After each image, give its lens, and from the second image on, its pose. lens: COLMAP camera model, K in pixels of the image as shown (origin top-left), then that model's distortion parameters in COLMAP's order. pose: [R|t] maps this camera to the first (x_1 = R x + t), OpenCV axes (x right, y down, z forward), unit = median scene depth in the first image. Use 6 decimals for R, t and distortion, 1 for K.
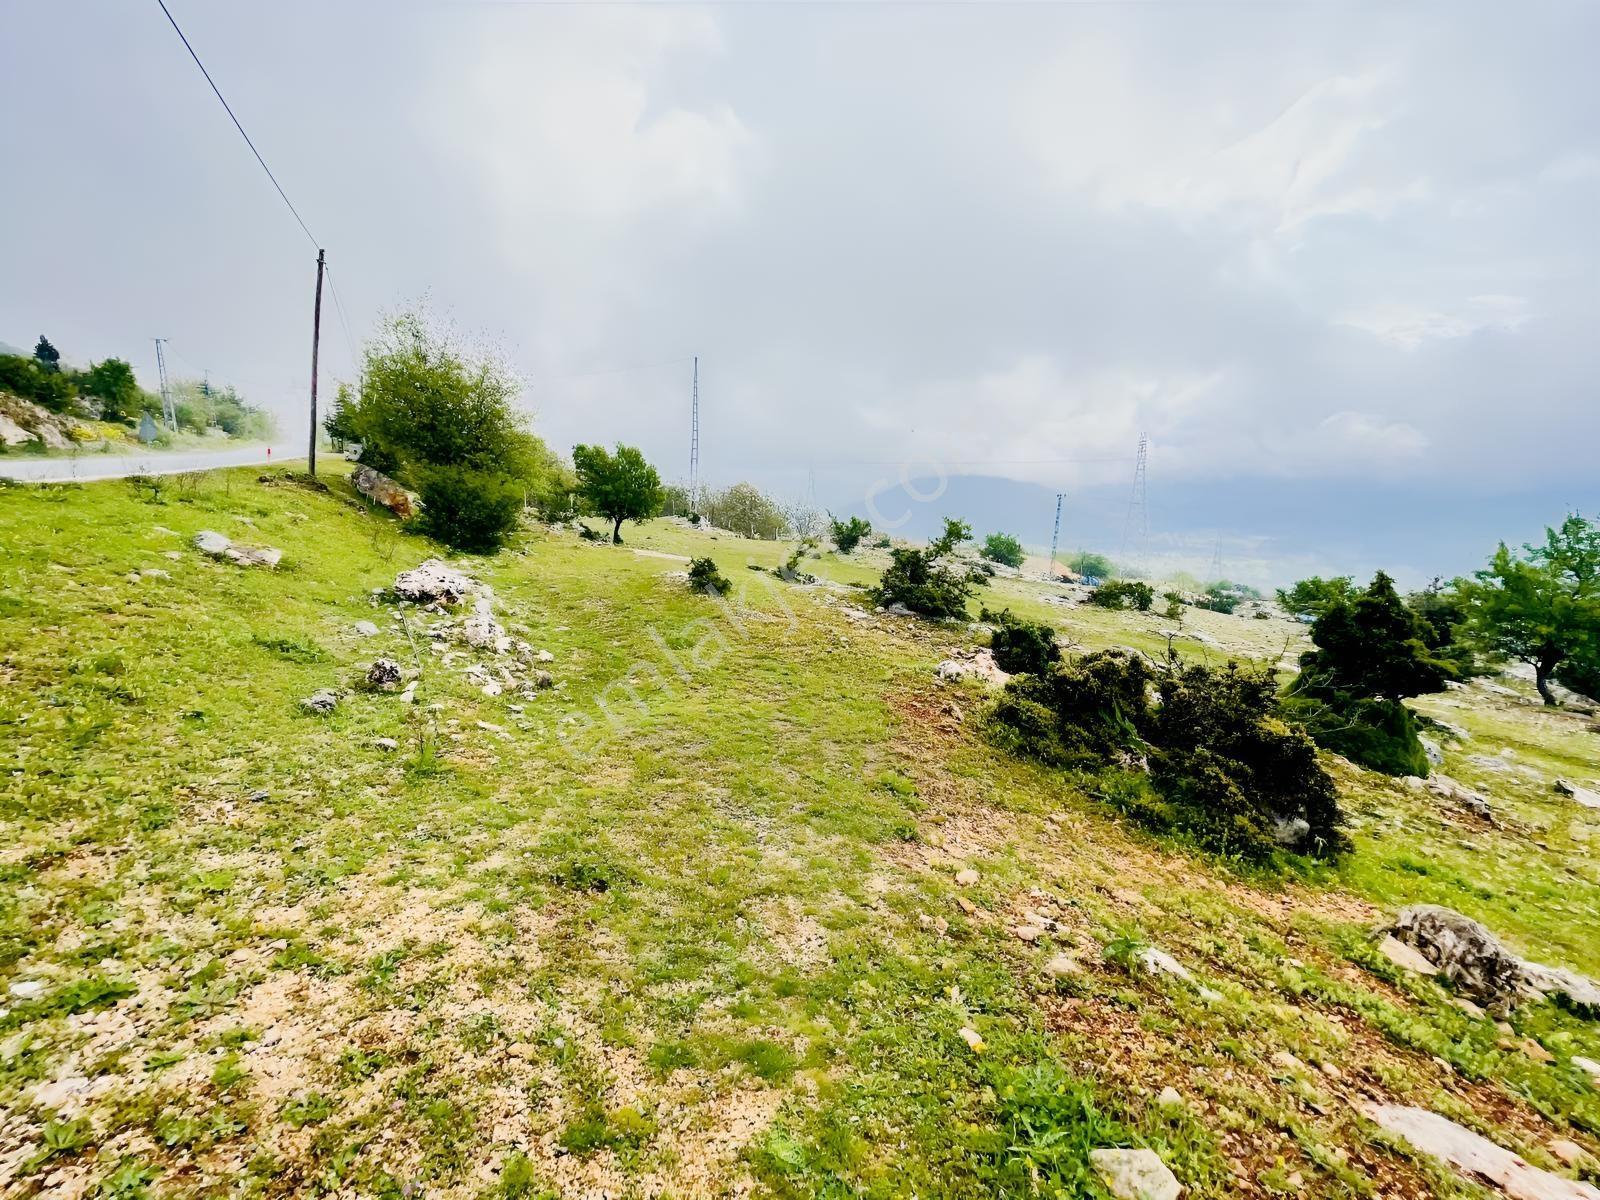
lens RADIAL K [[643.1, 0, 759.0], [0, 643.1, 576.4], [0, 0, 1]] dist [0.002354, -0.000107]
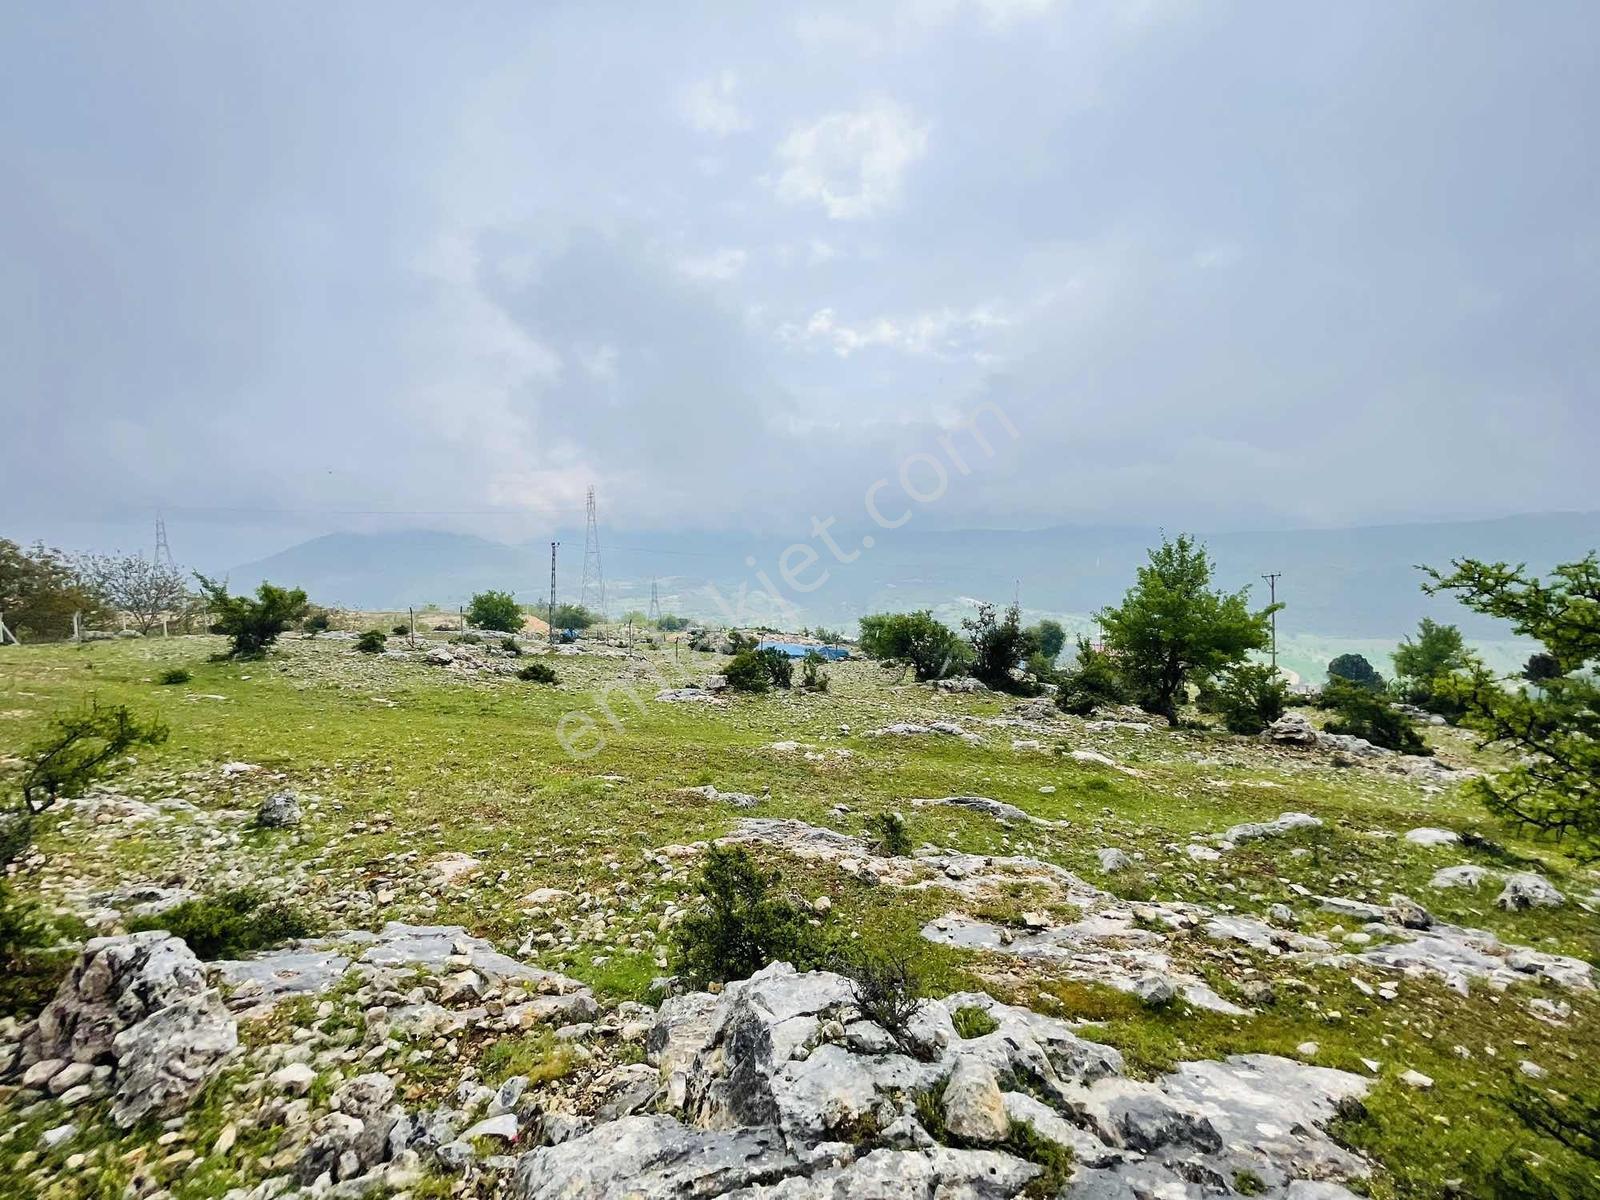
lens RADIAL K [[659.7, 0, 793.4], [0, 659.7, 591.2], [0, 0, 1]] dist [-0.002168, -0.000330]
pose [[0.662584, -0.072100, 0.745510, 0.054333], [0.115623, 0.993271, -0.006699, -0.057769], [-0.740010, 0.090637, 0.666461, 0.564520]]
